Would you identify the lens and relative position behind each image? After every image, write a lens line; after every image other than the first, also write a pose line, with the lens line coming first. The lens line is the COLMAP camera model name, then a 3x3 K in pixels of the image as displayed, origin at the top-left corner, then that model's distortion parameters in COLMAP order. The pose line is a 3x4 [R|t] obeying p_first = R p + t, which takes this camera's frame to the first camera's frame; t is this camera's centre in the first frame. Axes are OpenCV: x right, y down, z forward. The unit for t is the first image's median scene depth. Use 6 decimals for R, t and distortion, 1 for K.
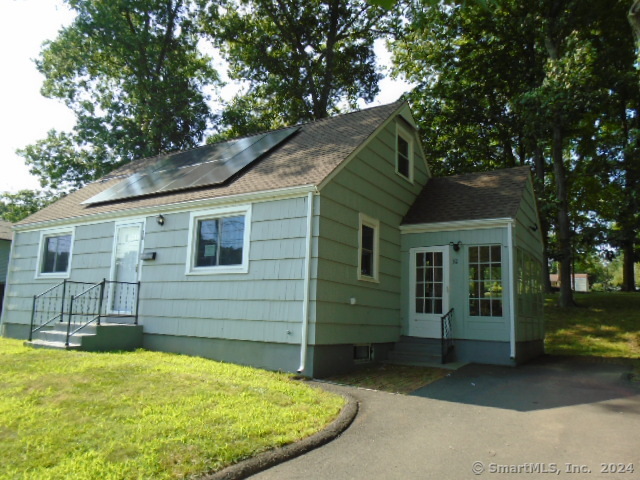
lens RADIAL K [[485.1, 0, 321.8], [0, 485.1, 237.6], [0, 0, 1]] dist [-0.025975, 0.014013]
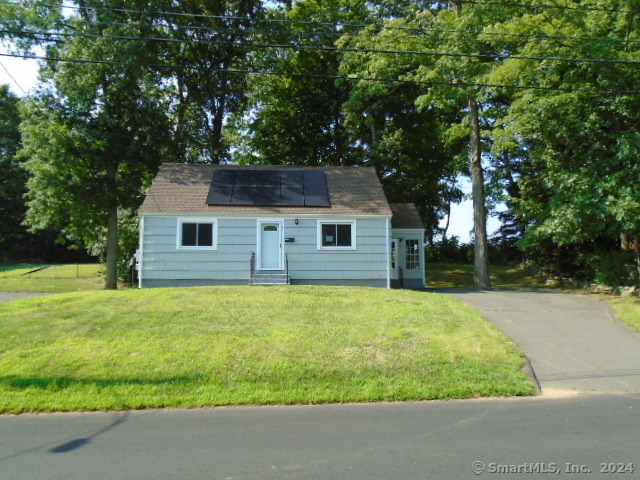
lens RADIAL K [[485.1, 0, 321.8], [0, 485.1, 237.6], [0, 0, 1]] dist [-0.025975, 0.014013]
pose [[0.788978, 0.031482, 0.613614, -1.516794], [-0.070527, 0.996726, 0.039545, -0.057810], [-0.610360, -0.074477, 0.788615, -0.632018]]
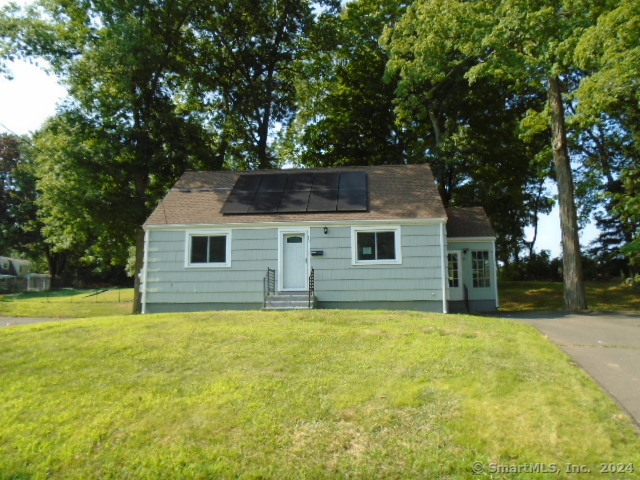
lens RADIAL K [[481.8, 0, 319.2], [0, 481.8, 219.7], [0, 0, 1]] dist [-0.023631, -0.001641]
pose [[0.887201, 0.050903, 0.458567, -1.130989], [-0.039951, 0.998638, -0.033559, -0.017680], [-0.459651, 0.011454, 0.888026, -0.412740]]
